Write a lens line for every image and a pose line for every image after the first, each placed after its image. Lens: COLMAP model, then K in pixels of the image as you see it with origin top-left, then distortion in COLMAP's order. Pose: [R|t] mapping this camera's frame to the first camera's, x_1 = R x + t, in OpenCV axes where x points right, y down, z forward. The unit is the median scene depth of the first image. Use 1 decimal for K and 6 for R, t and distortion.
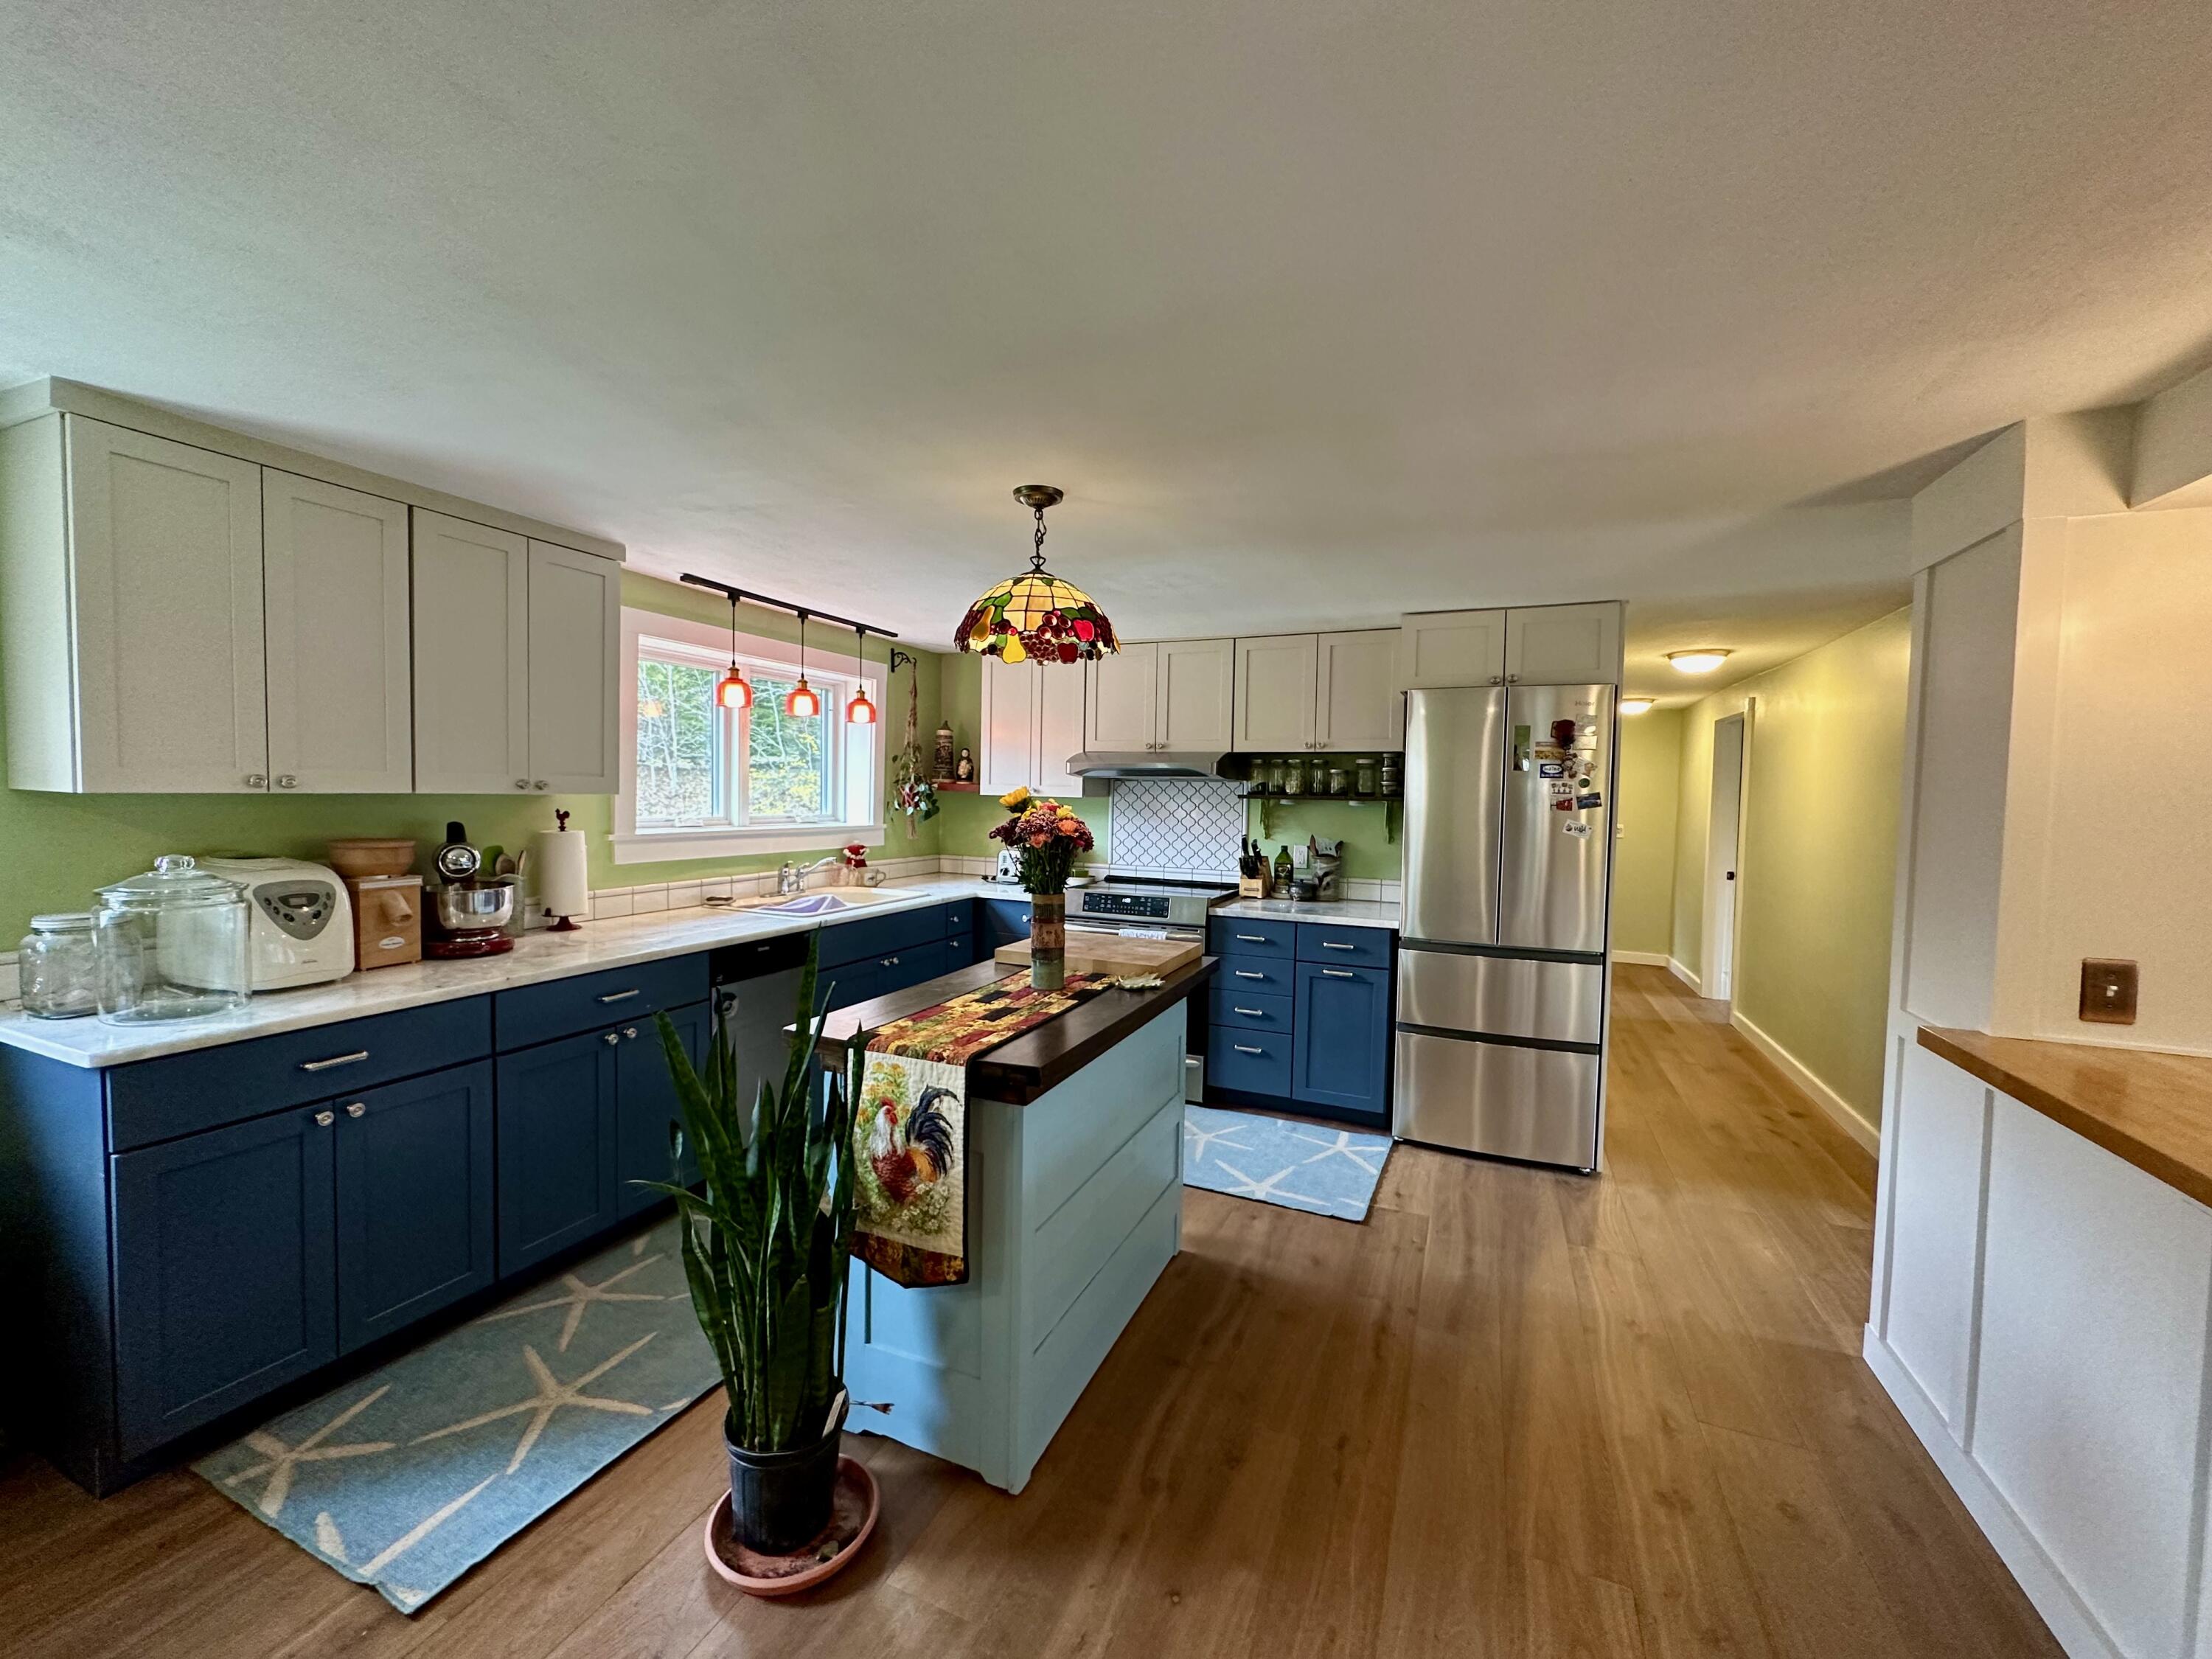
lens RADIAL K [[874.6, 0, 1106.0], [0, 874.6, 829.5], [0, 0, 1]] dist [-0.009568, 0.000089]
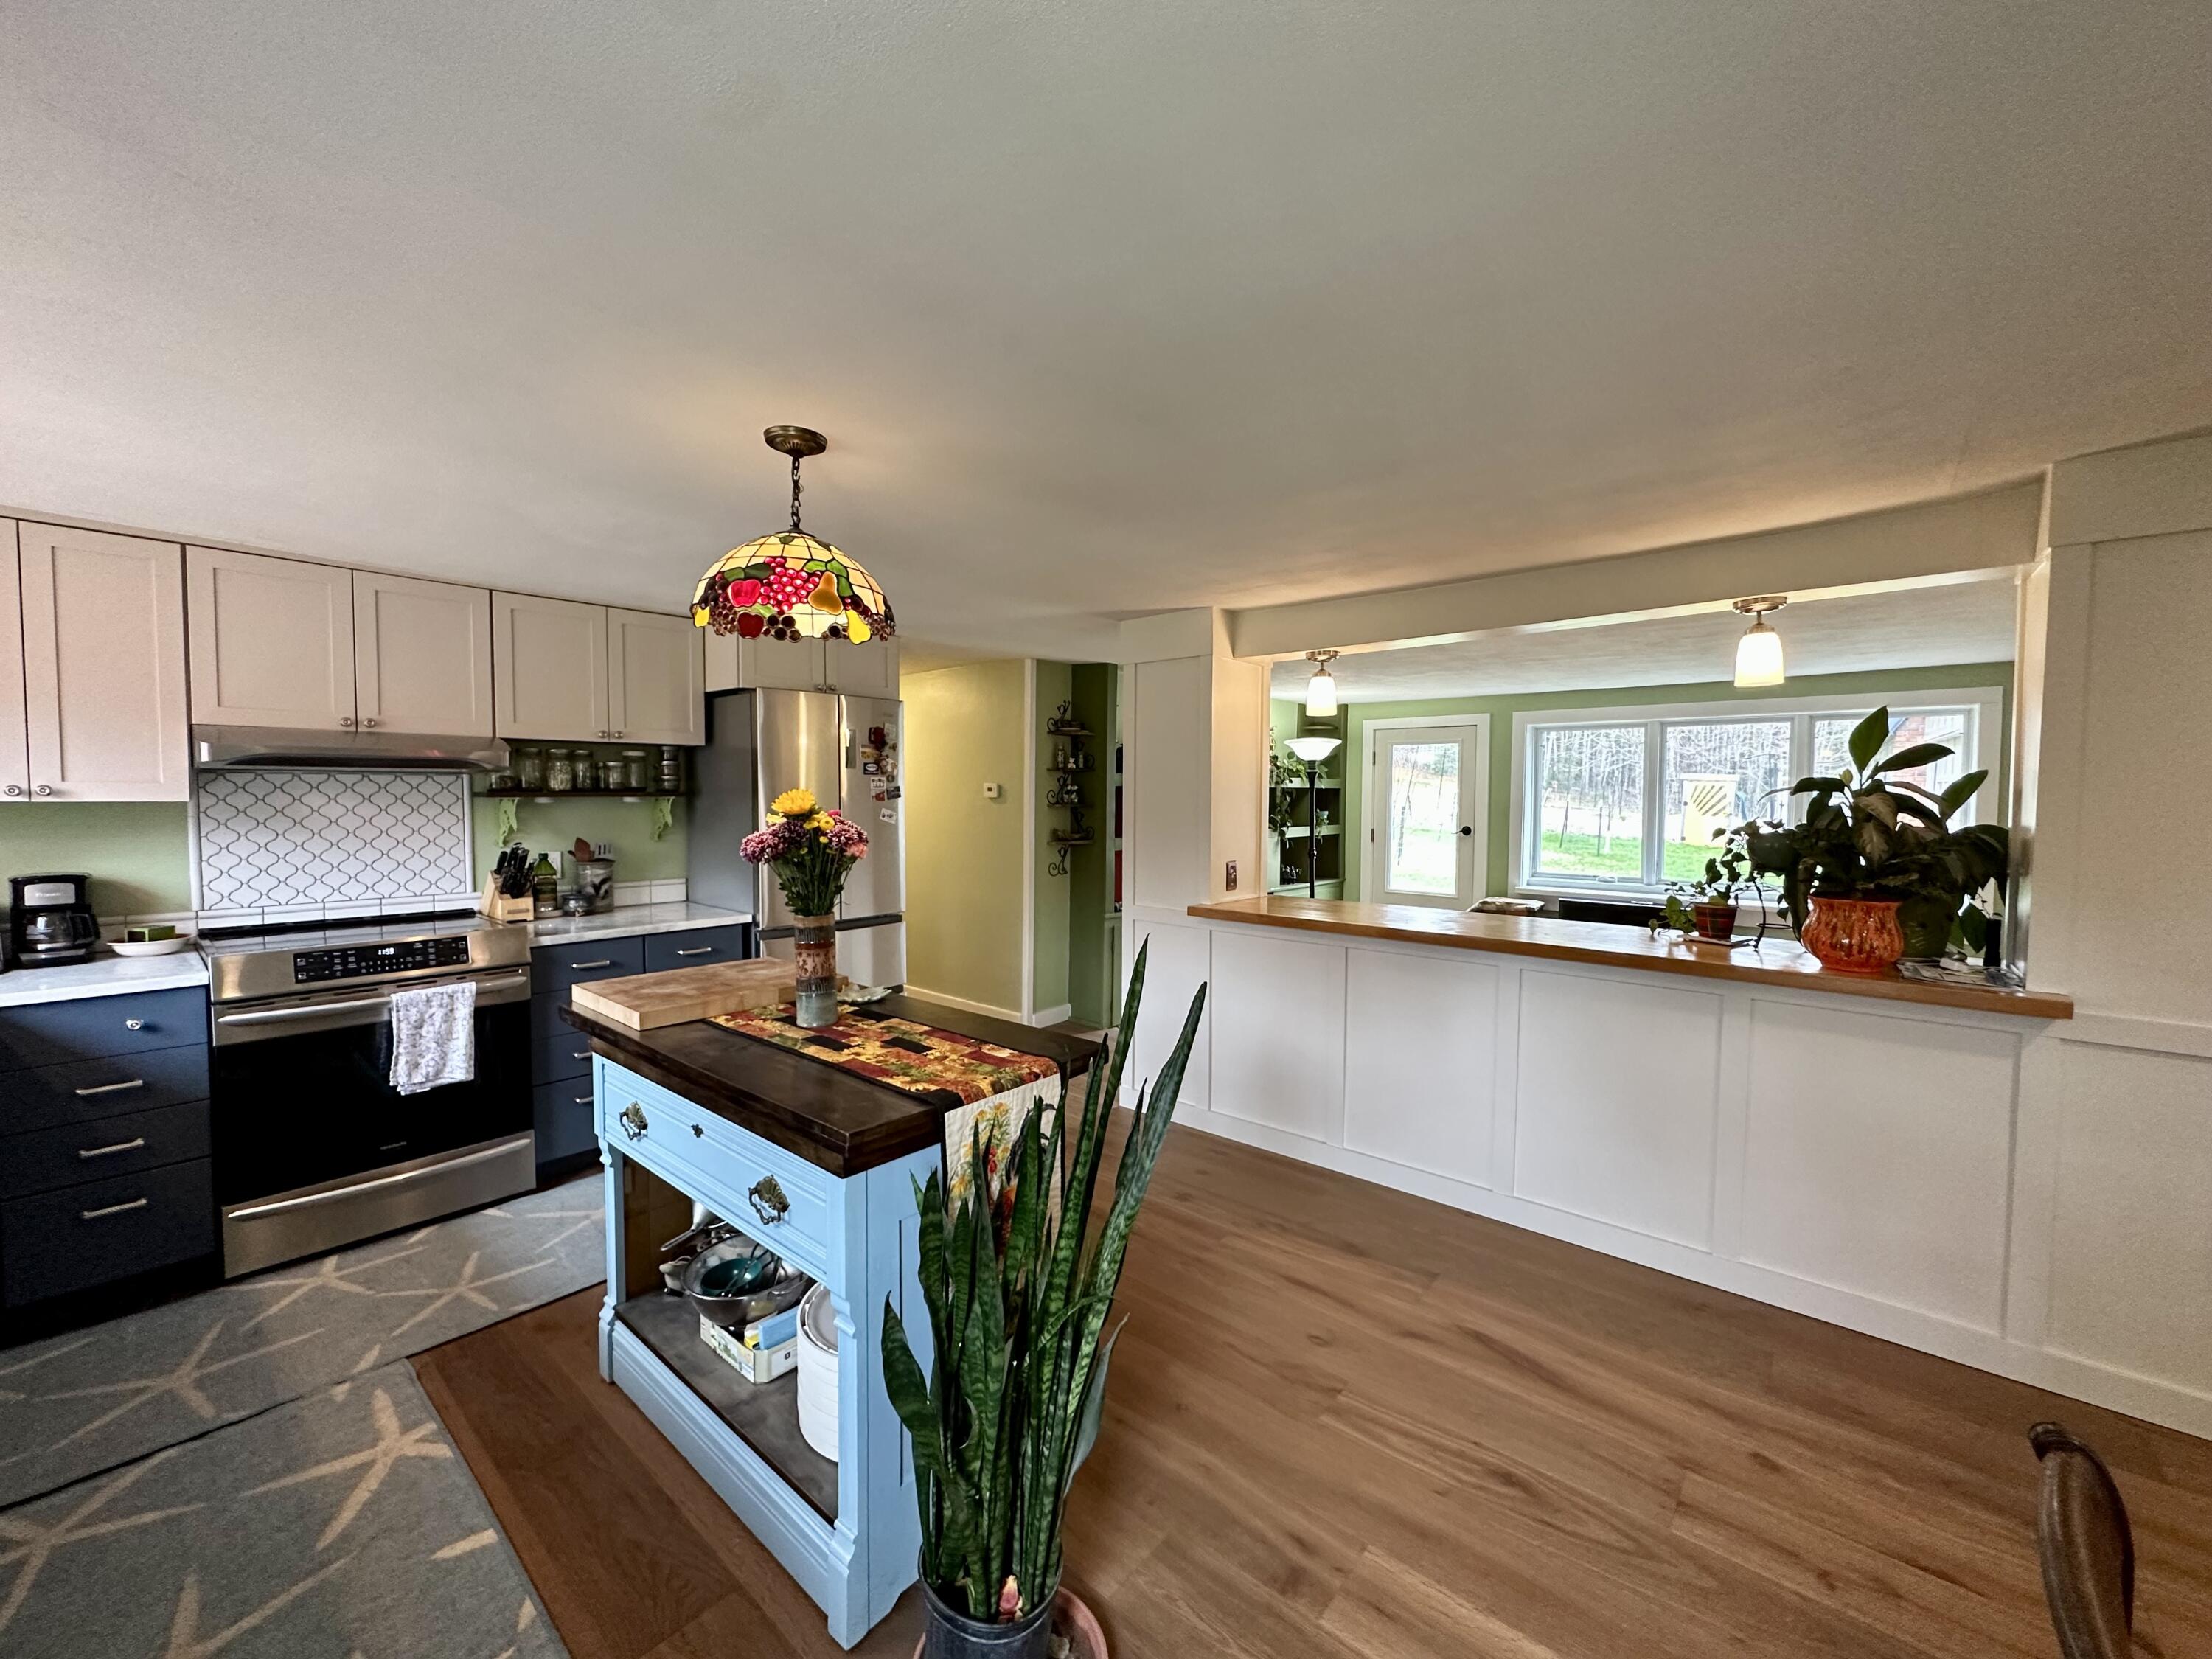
lens RADIAL K [[884.0, 0, 1102.1], [0, 884.0, 830.6], [0, 0, 1]] dist [-0.010404, 0.005966]
pose [[0.304898, -0.057847, 0.950627, -0.467429], [0.042760, 0.997979, 0.047014, -0.021472], [-0.951425, 0.026314, 0.306755, 0.272932]]
